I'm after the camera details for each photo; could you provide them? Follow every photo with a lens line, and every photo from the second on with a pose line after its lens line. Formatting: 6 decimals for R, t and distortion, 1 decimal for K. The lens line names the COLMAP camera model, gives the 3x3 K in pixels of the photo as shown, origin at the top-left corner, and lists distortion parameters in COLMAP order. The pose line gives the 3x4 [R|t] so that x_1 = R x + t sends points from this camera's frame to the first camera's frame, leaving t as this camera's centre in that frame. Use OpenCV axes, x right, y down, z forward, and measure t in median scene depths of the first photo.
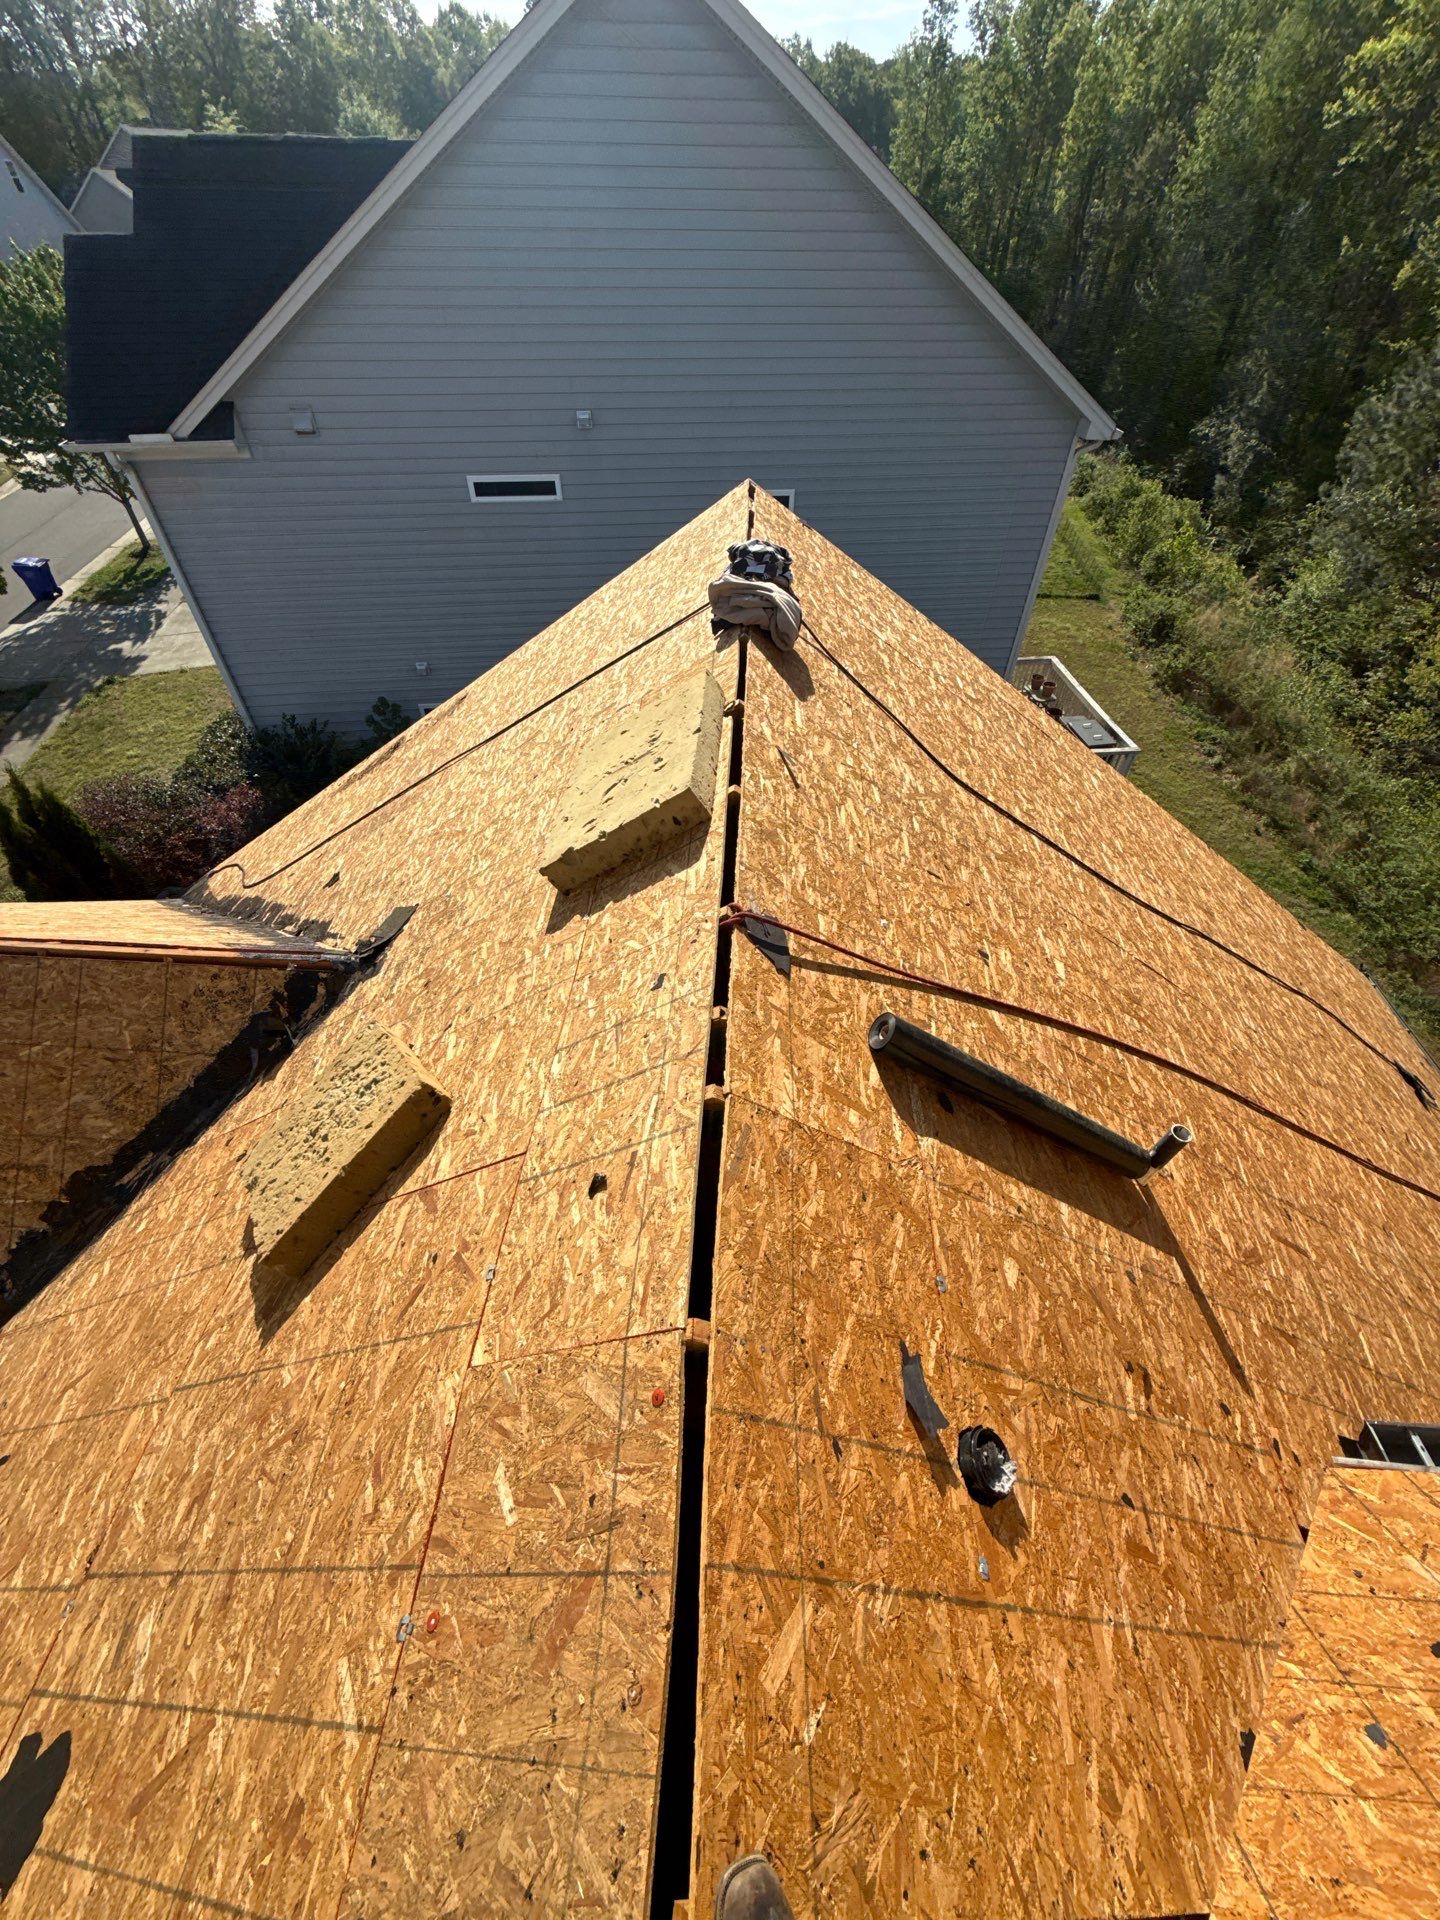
lens RADIAL K [[769.9, 0, 720.0], [0, 769.9, 960.0], [0, 0, 1]] dist [0.013406, -0.000046]
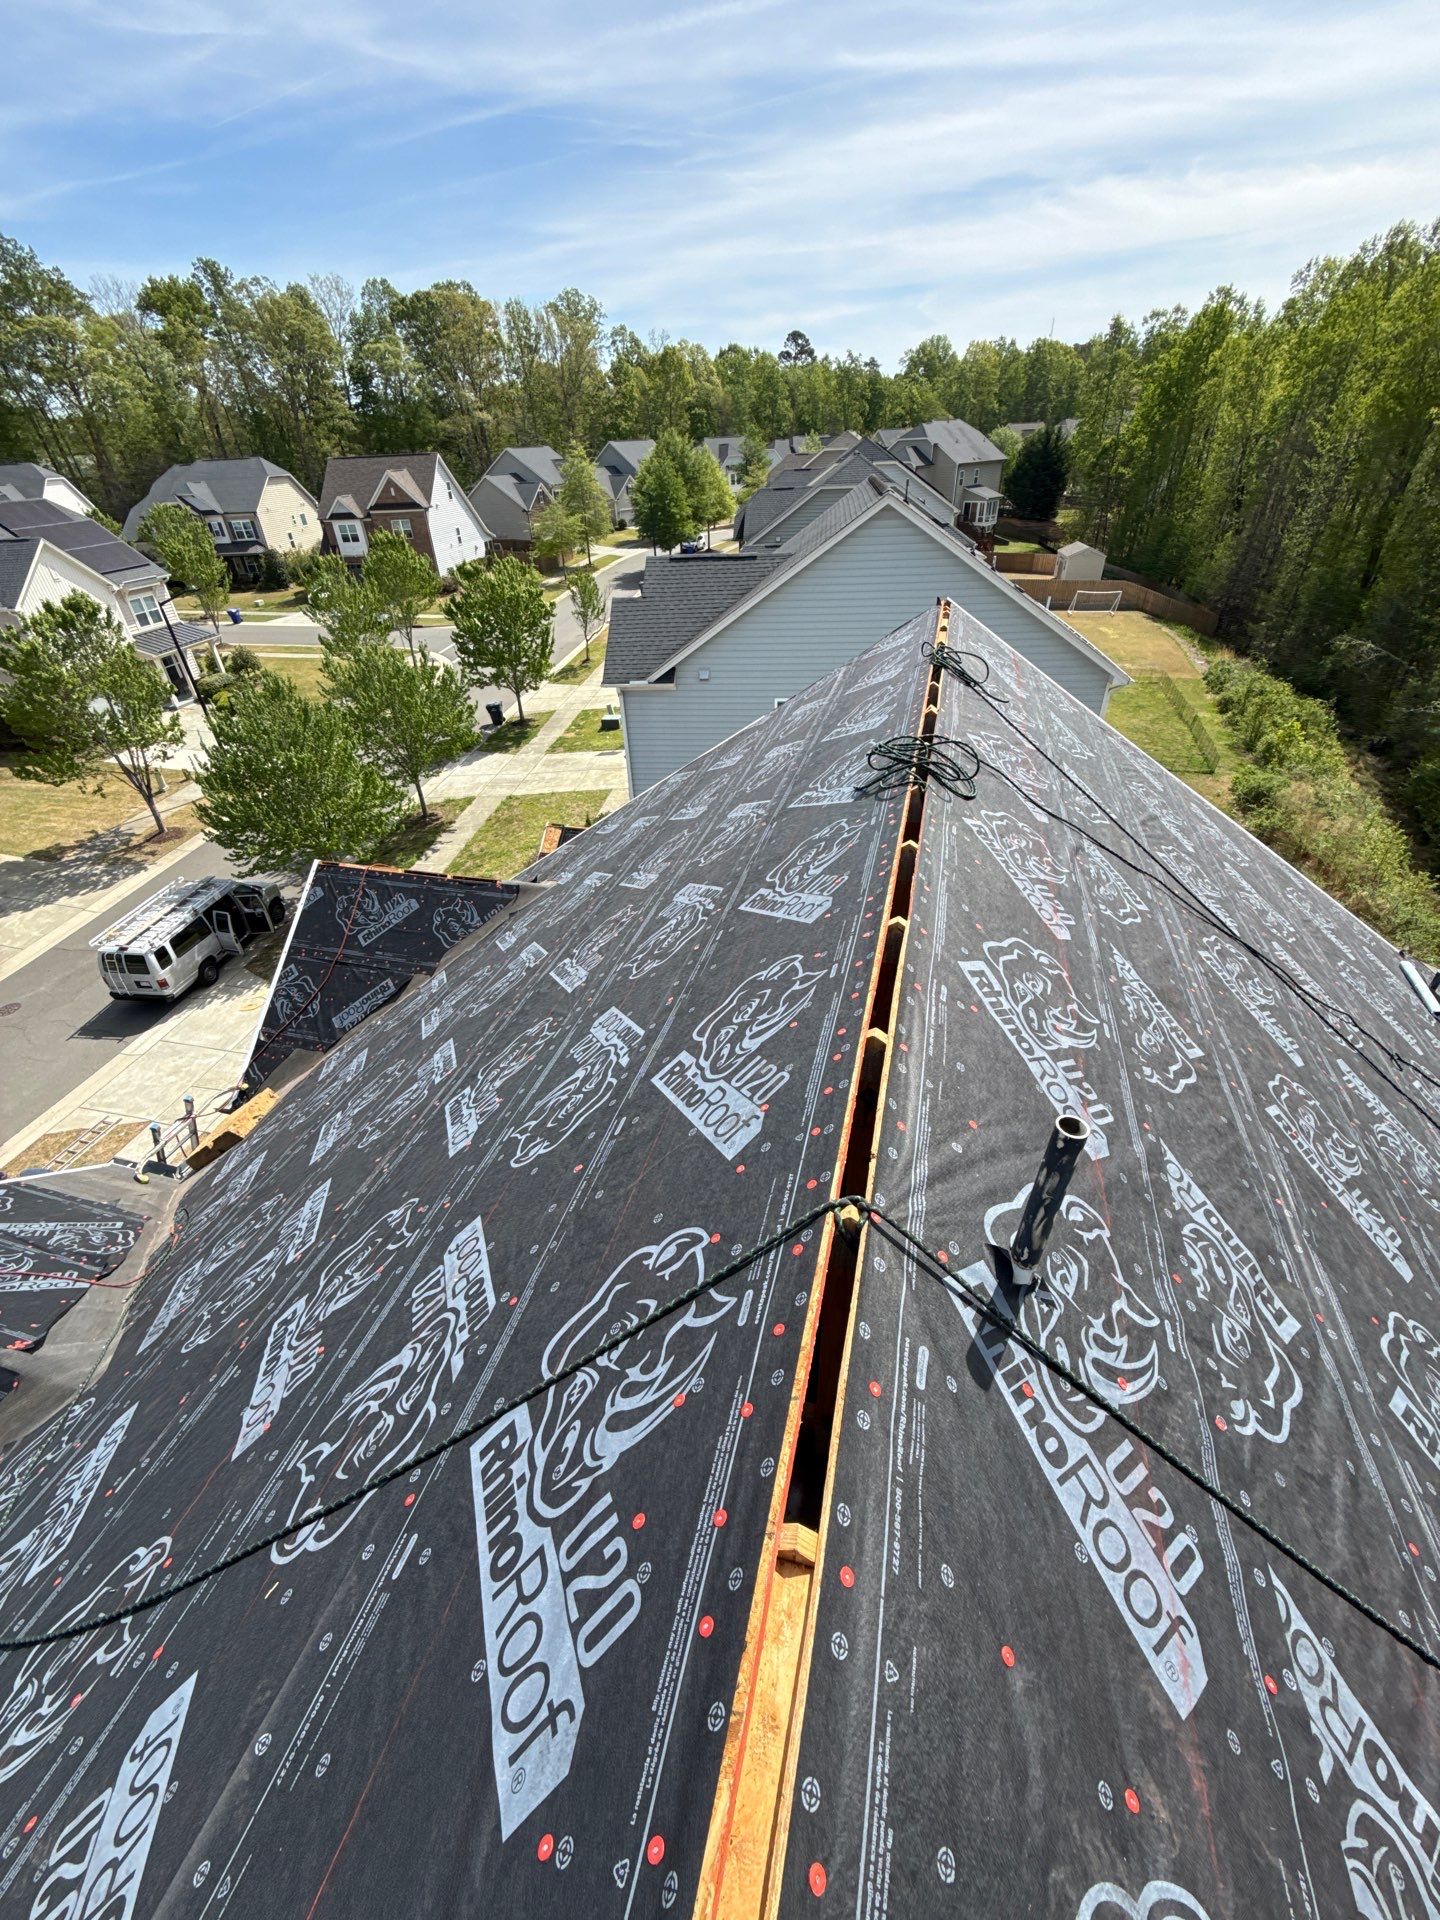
lens RADIAL K [[769.9, 0, 720.0], [0, 769.9, 960.0], [0, 0, 1]] dist [0.013406, -0.000046]
pose [[0.975319, 0.086034, -0.203352, -0.009252], [-0.122027, 0.977566, -0.171679, 0.129820], [0.184019, 0.192256, 0.963937, -0.272108]]
